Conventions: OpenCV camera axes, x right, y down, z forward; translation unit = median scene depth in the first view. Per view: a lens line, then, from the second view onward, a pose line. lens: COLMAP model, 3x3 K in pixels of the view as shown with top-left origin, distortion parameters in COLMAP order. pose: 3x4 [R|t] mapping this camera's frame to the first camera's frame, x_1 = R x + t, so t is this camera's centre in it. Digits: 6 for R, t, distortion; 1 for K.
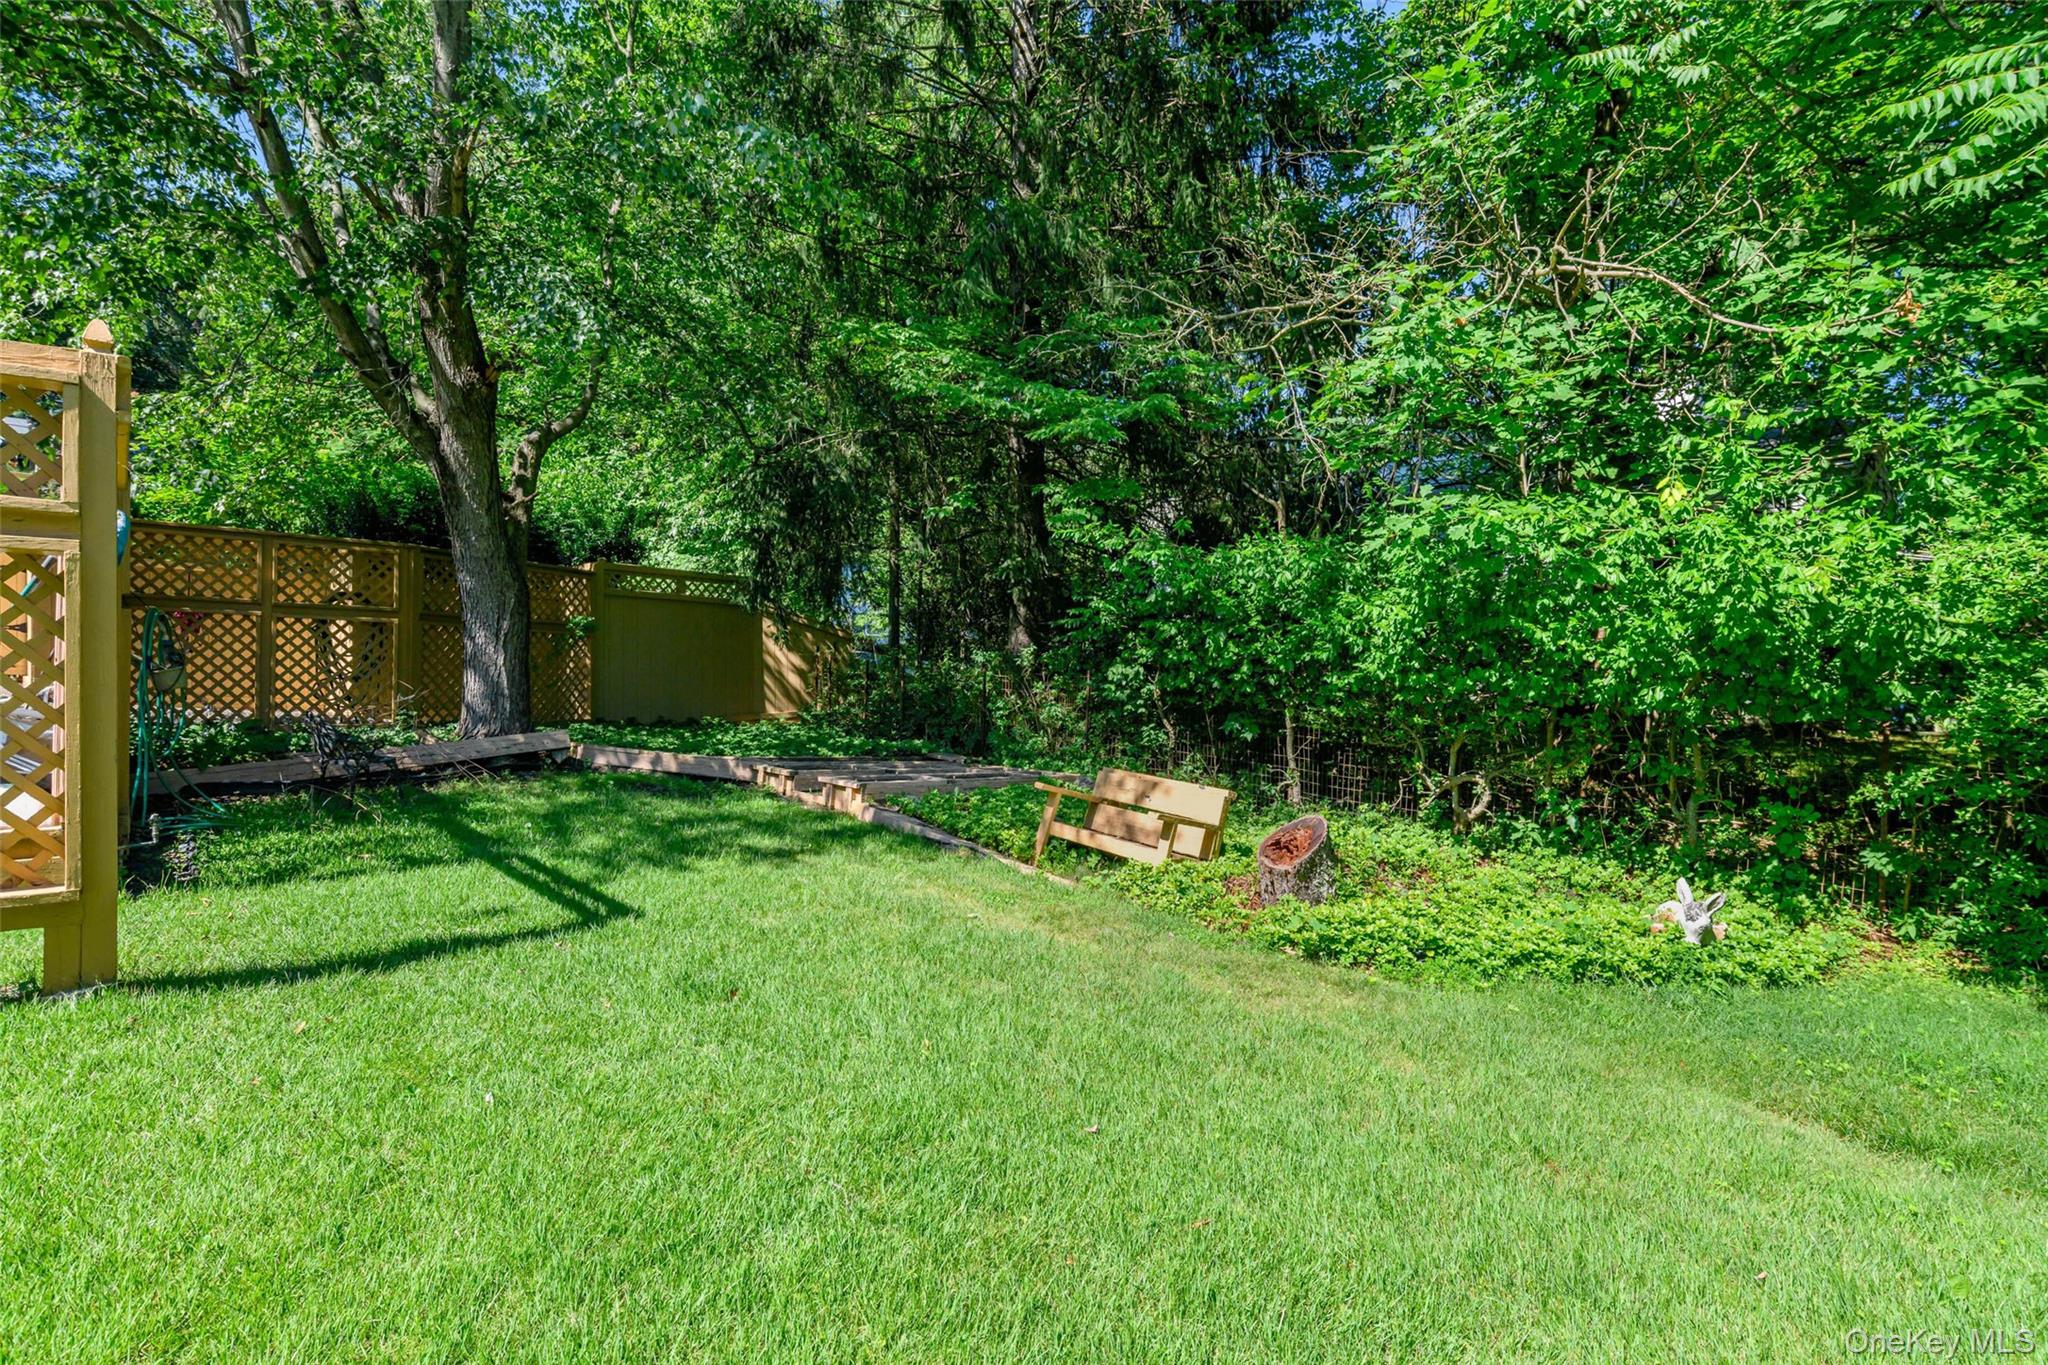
lens RADIAL K [[1036.4, 0, 1037.4], [0, 1036.4, 691.4], [0, 0, 1]] dist [-0.002942, 0.000981]
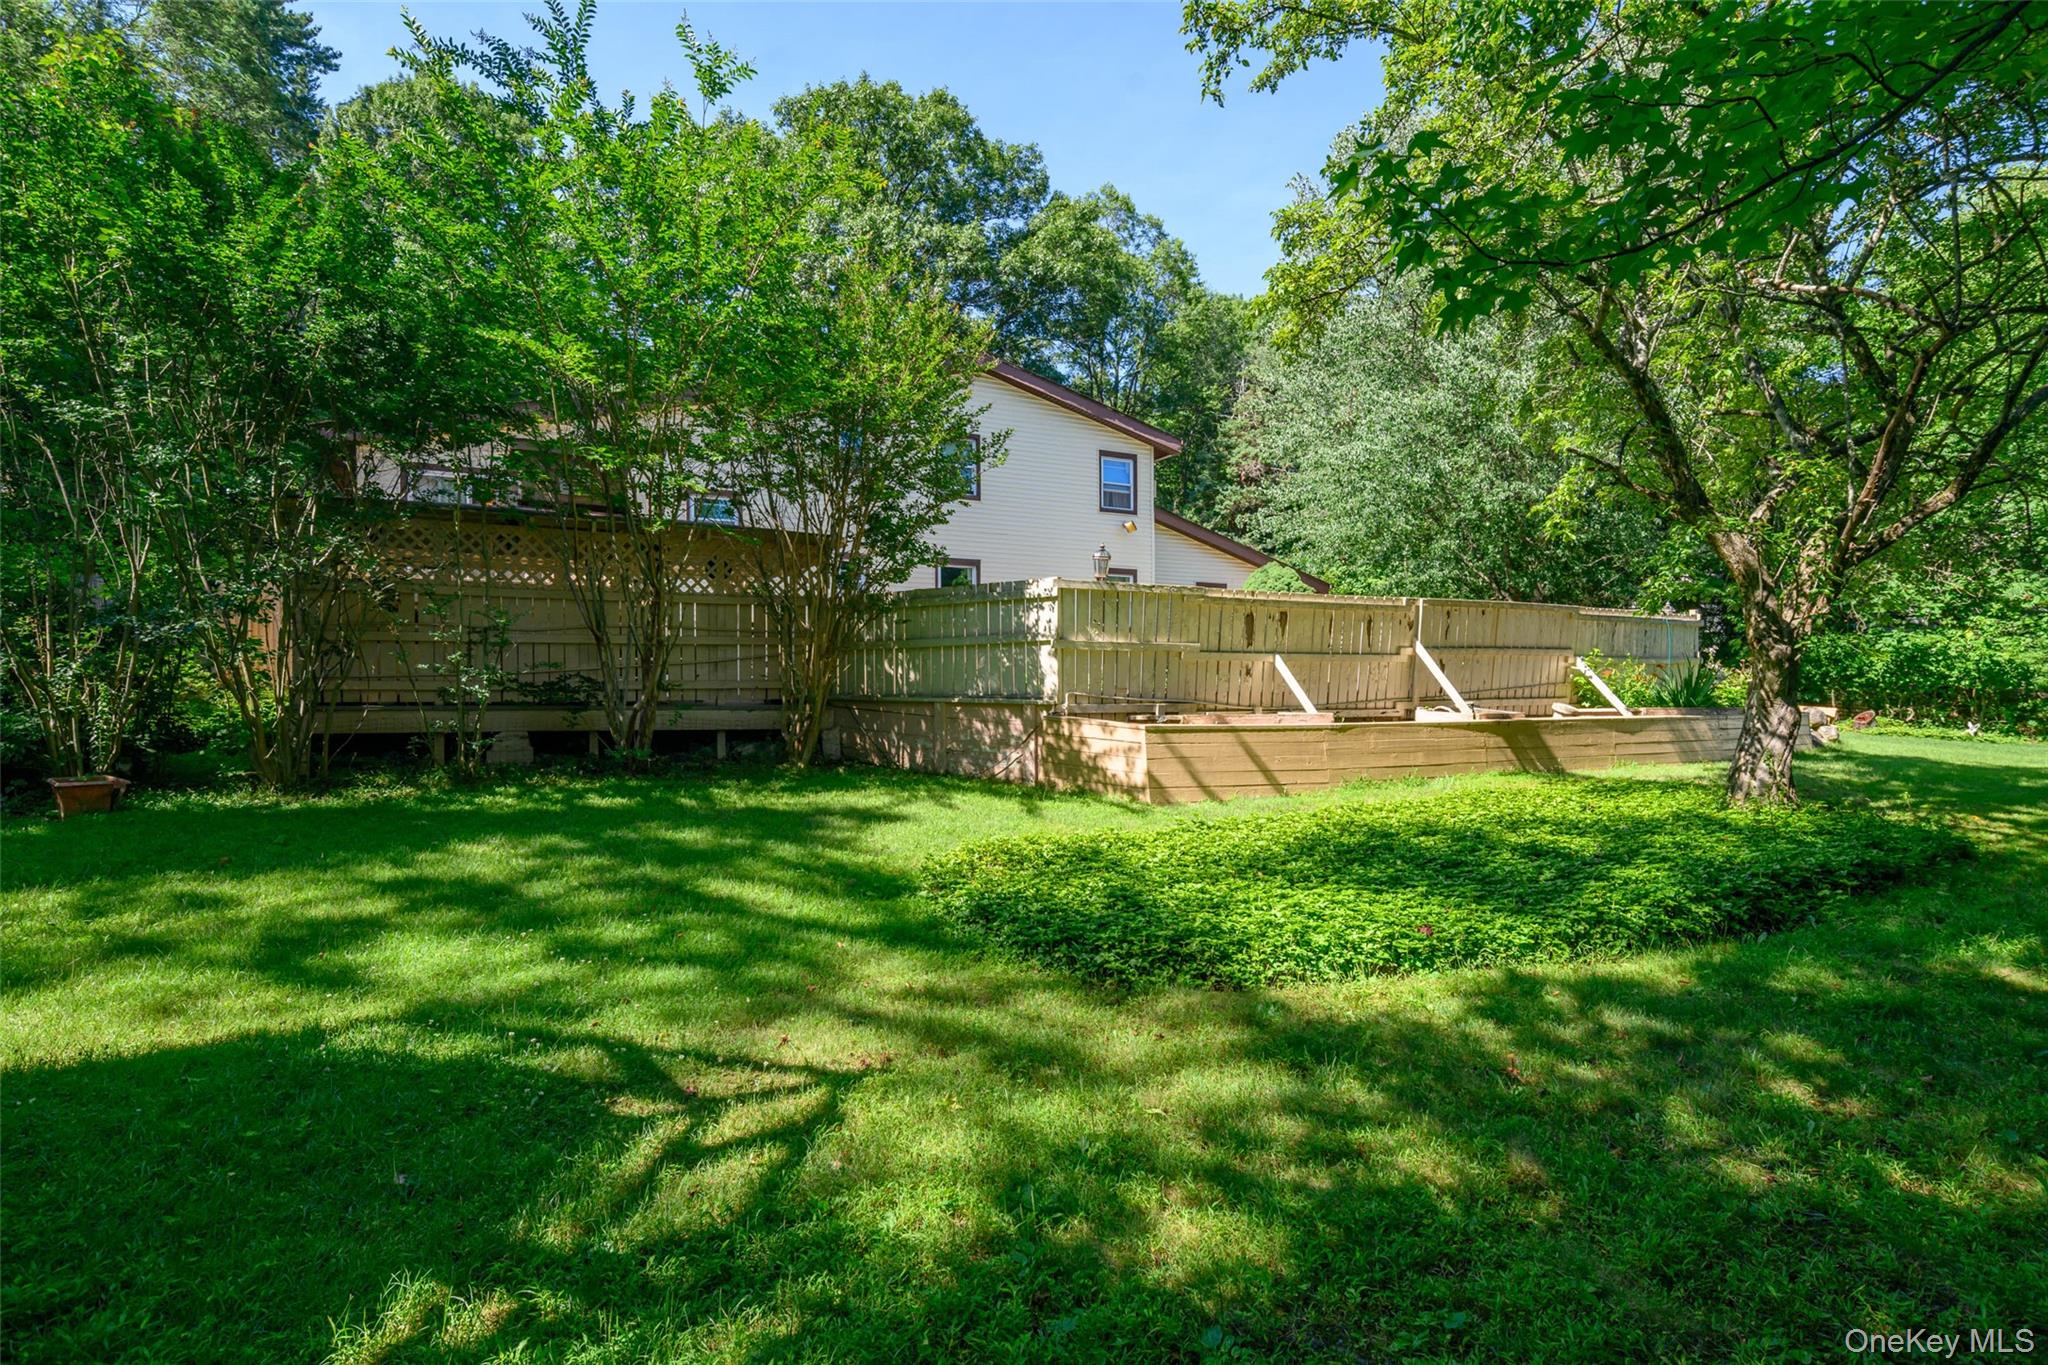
lens RADIAL K [[1036.4, 0, 1014.5], [0, 1036.4, 685.7], [0, 0, 1]] dist [-0.002942, 0.000981]
pose [[0.963011, -0.012101, -0.269189, -1.583131], [0.009863, 0.999905, -0.009665, 0.014198], [0.269281, 0.006653, 0.963039, -3.255397]]
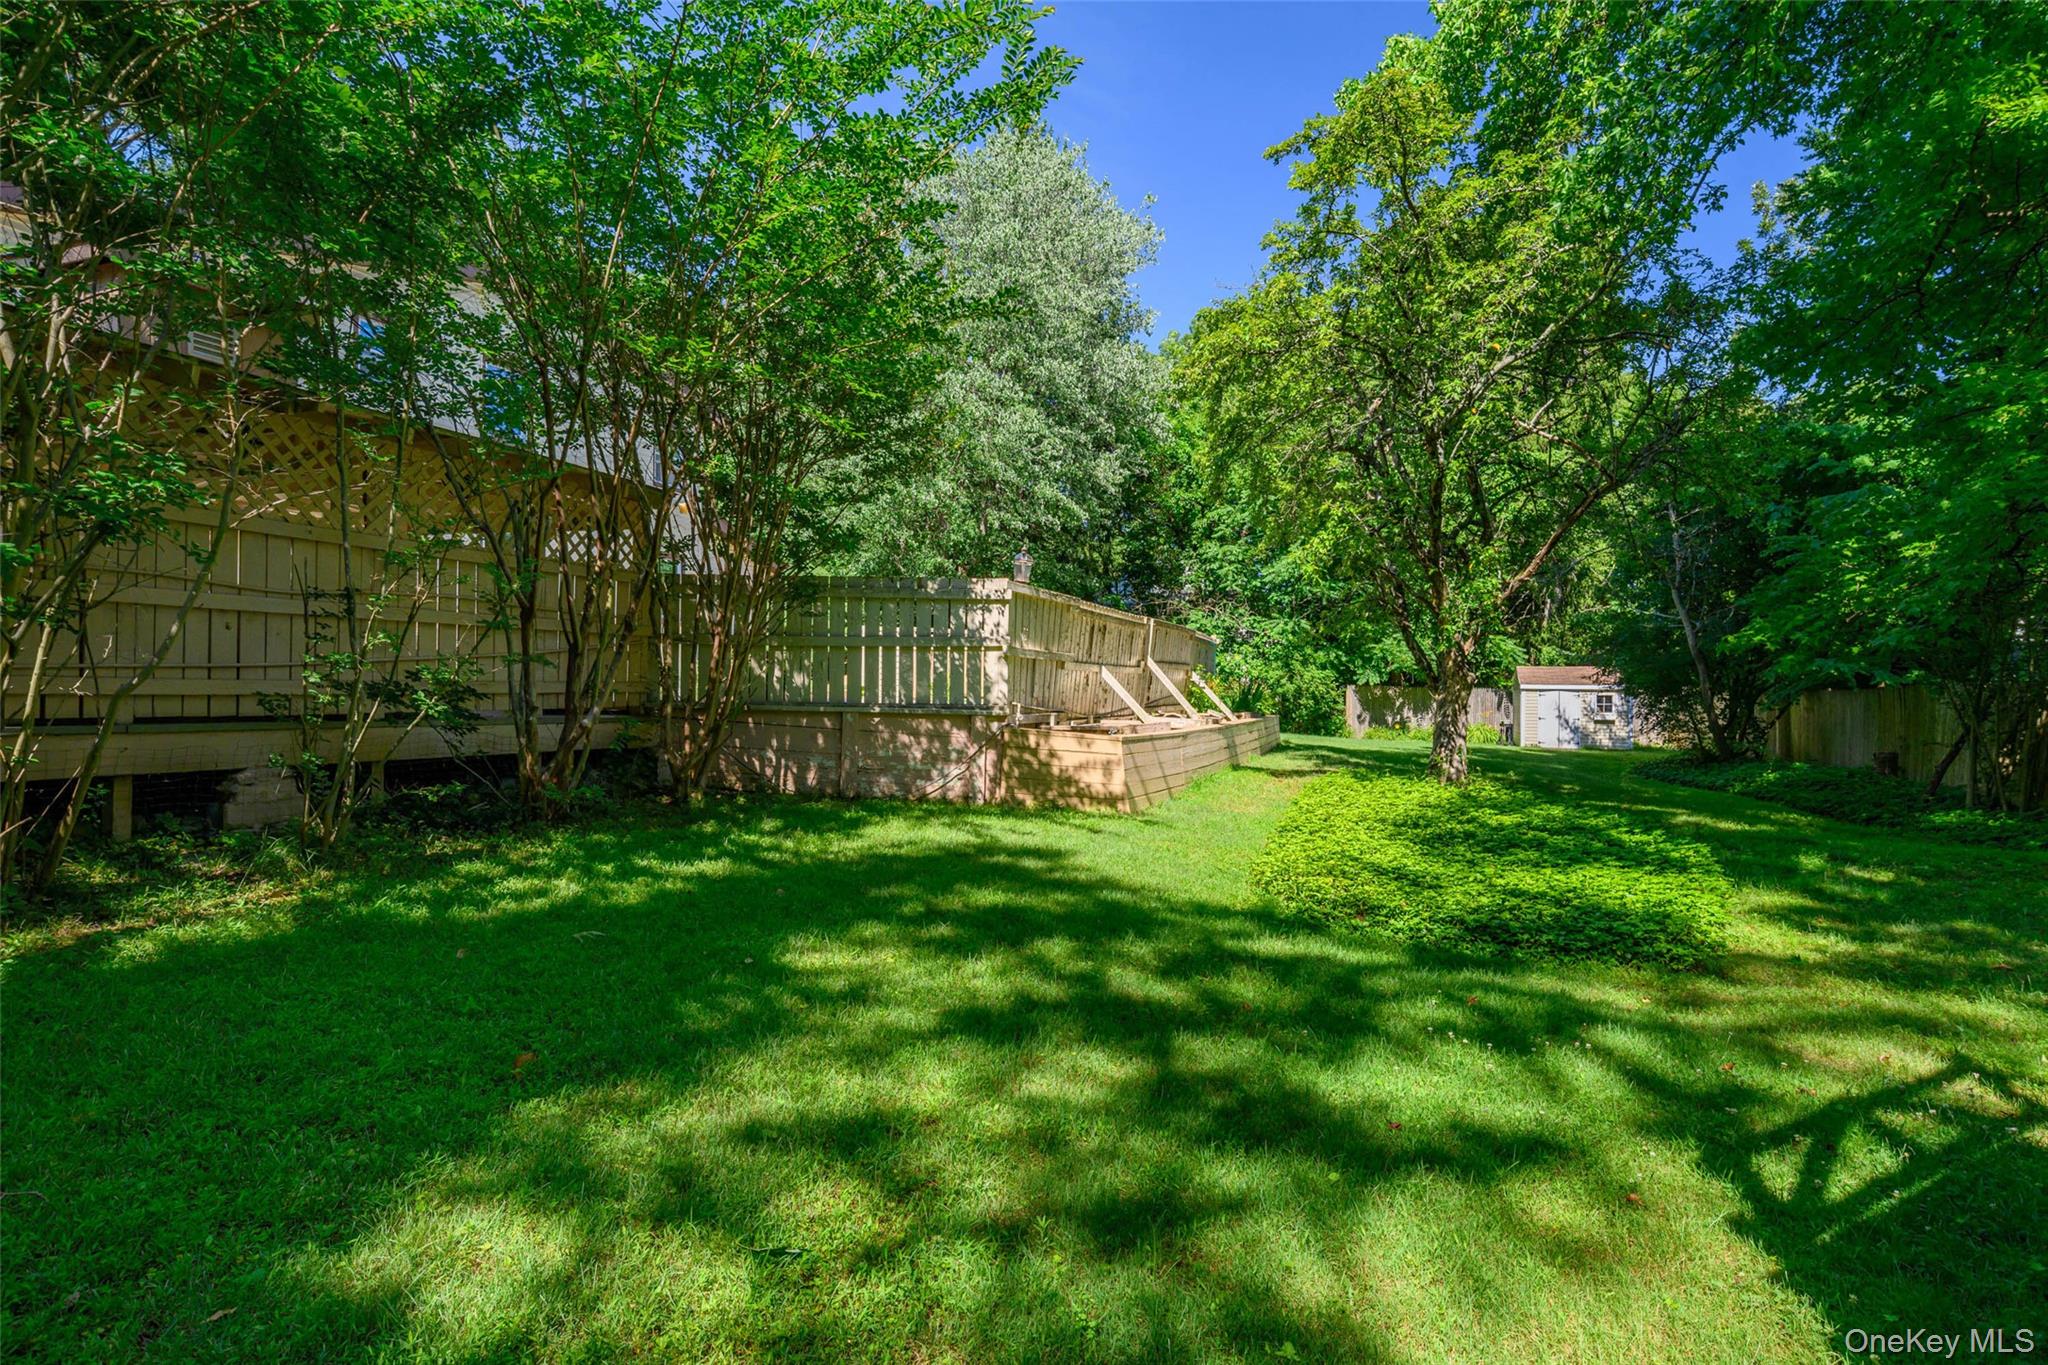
lens RADIAL K [[1036.4, 0, 1021.0], [0, 1036.4, 688.3], [0, 0, 1]] dist [-0.002942, 0.000981]
pose [[0.894448, 0.002043, 0.447167, -2.534082], [-0.002543, 0.999997, 0.000518, -0.009306], [-0.447164, -0.001600, 0.894451, -3.056087]]
